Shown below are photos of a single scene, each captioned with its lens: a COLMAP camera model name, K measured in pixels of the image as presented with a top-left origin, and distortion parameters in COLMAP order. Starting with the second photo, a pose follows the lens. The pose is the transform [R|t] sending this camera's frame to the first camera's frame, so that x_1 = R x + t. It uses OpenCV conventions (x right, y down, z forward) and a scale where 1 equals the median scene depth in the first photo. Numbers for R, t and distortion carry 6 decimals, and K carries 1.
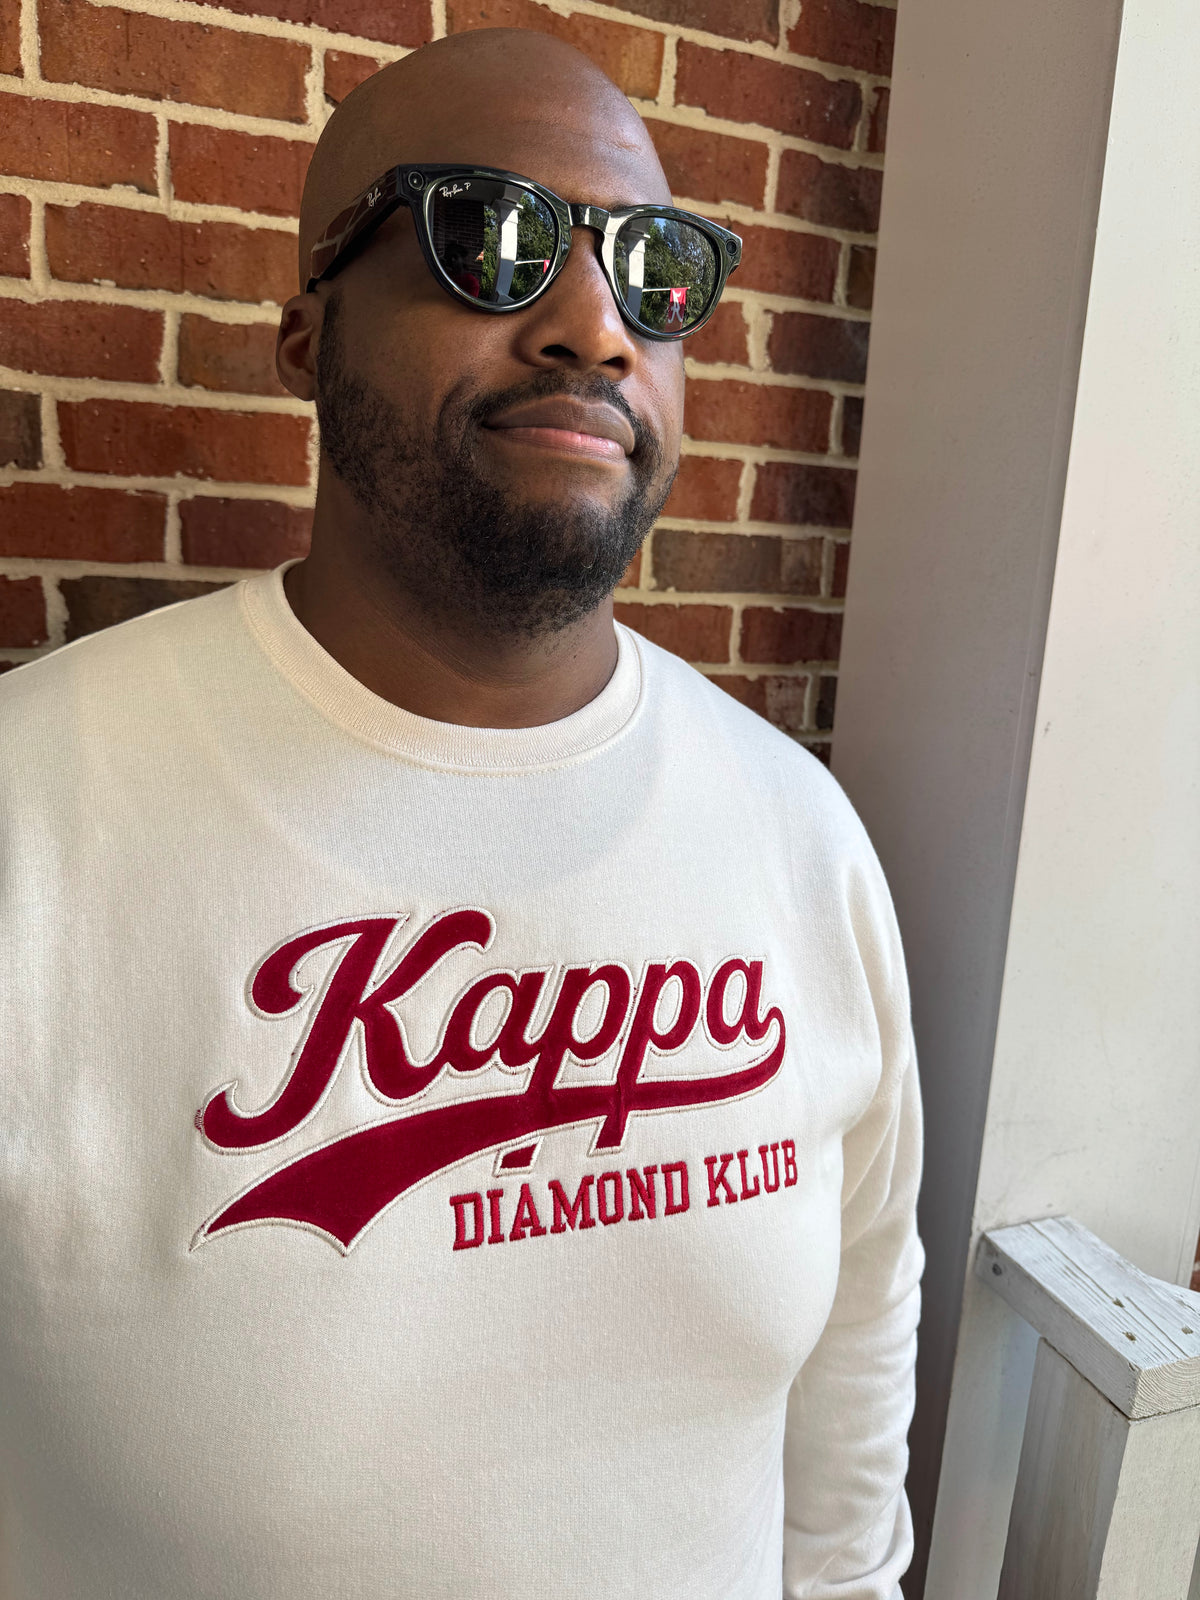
lens RADIAL K [[1070.1, 0, 555.0], [0, 1070.1, 813.2], [0, 0, 1]] dist [0.006737, -0.018823]
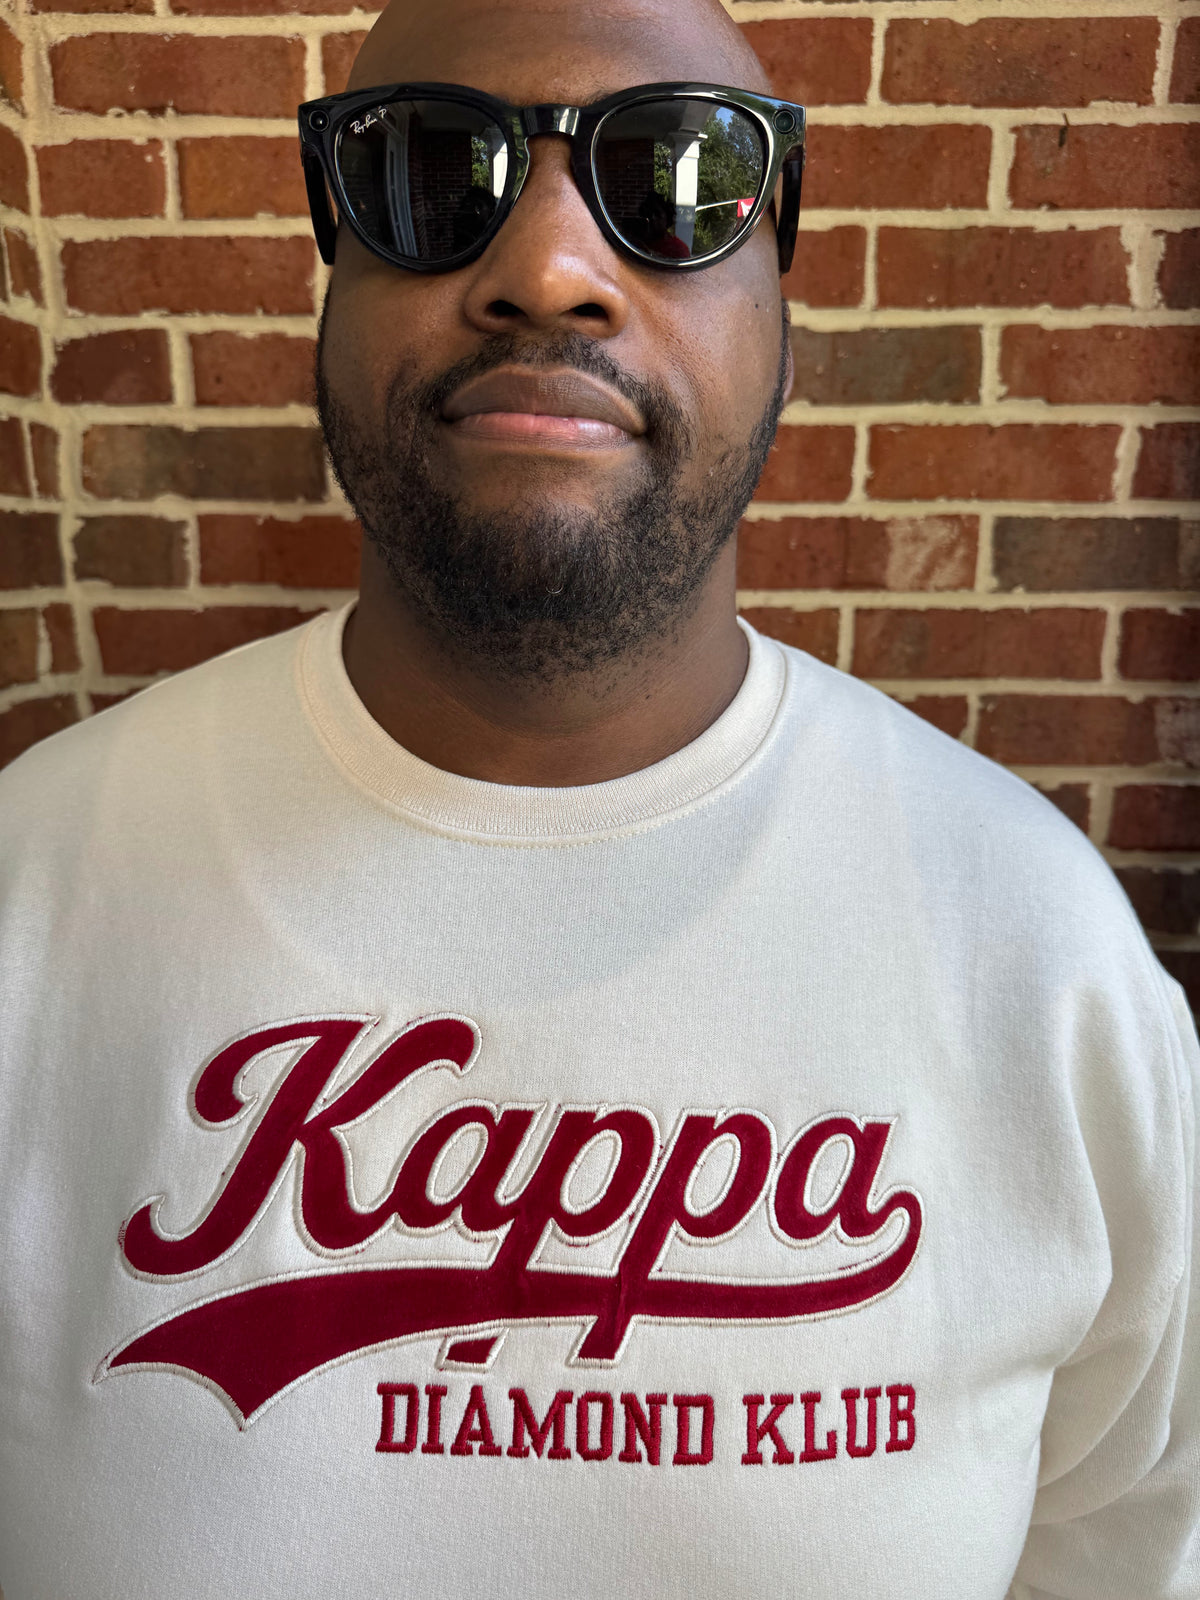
lens RADIAL K [[1070.1, 0, 624.5], [0, 1070.1, 805.7], [0, 0, 1]] dist [0.006737, -0.018823]
pose [[0.922591, 0.037963, -0.383908, 0.168542], [-0.041251, 0.999149, -0.000332, -0.037256], [0.383569, 0.016143, 0.923371, 0.151165]]
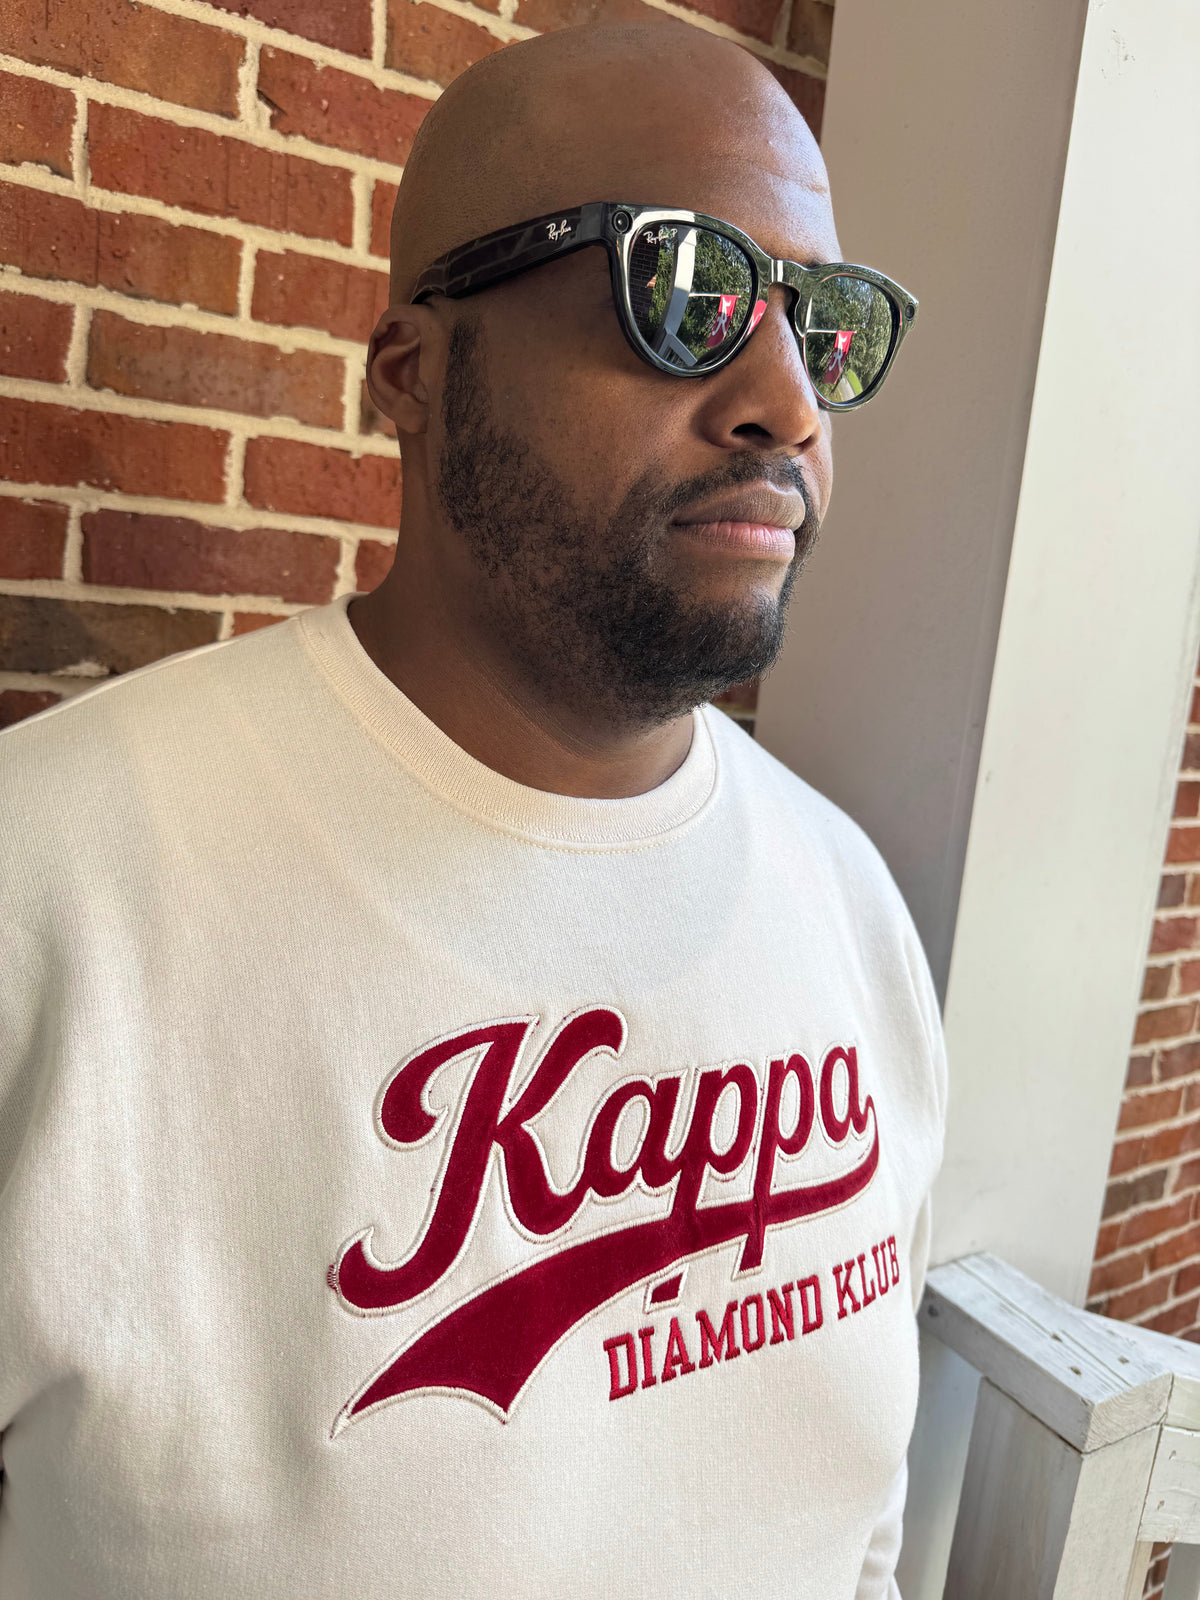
lens RADIAL K [[1070.1, 0, 536.9], [0, 1070.1, 802.1], [0, 0, 1]] dist [0.006737, -0.018823]
pose [[0.984981, 0.008313, 0.172461, -0.144114], [-0.004442, 0.999730, -0.022824, -0.032883], [-0.172604, 0.021715, 0.984752, 0.055004]]
